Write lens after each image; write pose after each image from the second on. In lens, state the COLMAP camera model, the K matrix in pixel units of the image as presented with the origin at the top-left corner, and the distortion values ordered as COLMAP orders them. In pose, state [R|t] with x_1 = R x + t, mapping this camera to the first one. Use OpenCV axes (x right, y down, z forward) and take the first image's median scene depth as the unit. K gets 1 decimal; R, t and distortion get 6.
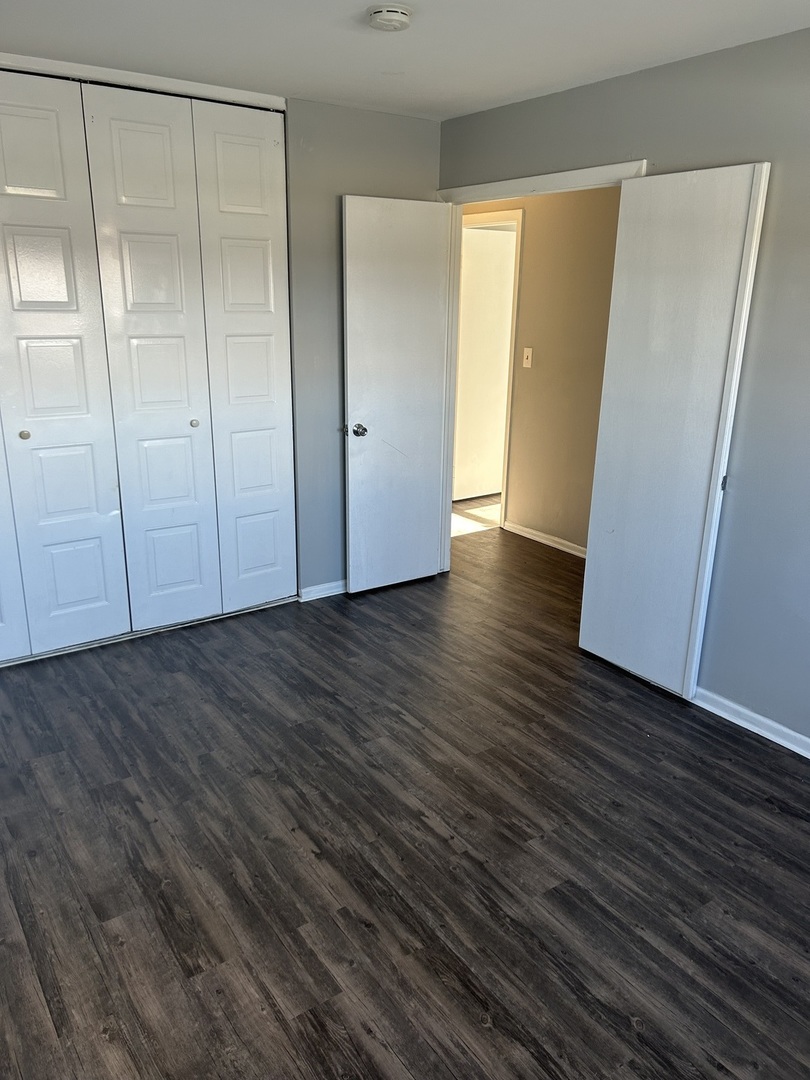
lens RADIAL K [[808.1, 0, 406.2], [0, 808.1, 540.2], [0, 0, 1]] dist [0.040555, -0.036817]
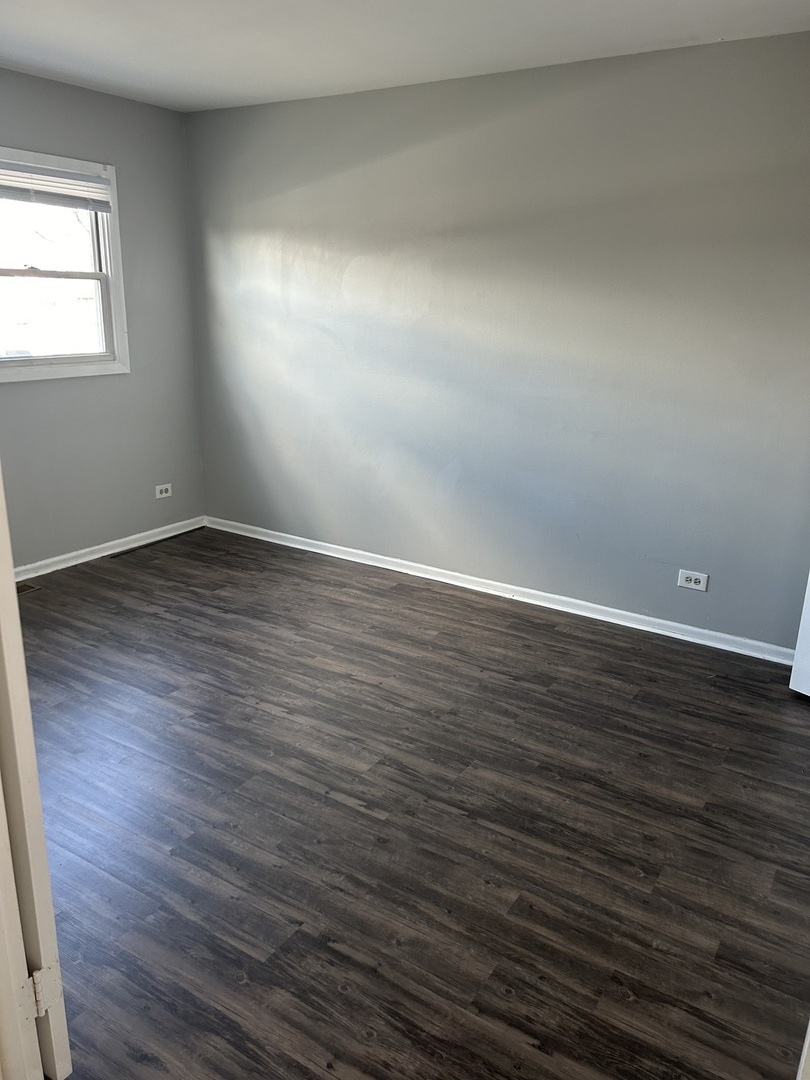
lens RADIAL K [[808.1, 0, 405.8], [0, 808.1, 543.2], [0, 0, 1]] dist [0.040555, -0.036817]
pose [[-0.923444, 0.069158, -0.377449, 0.258112], [-0.150417, 0.839670, 0.521851, -0.445528], [0.353023, 0.538675, -0.764986, 1.653898]]
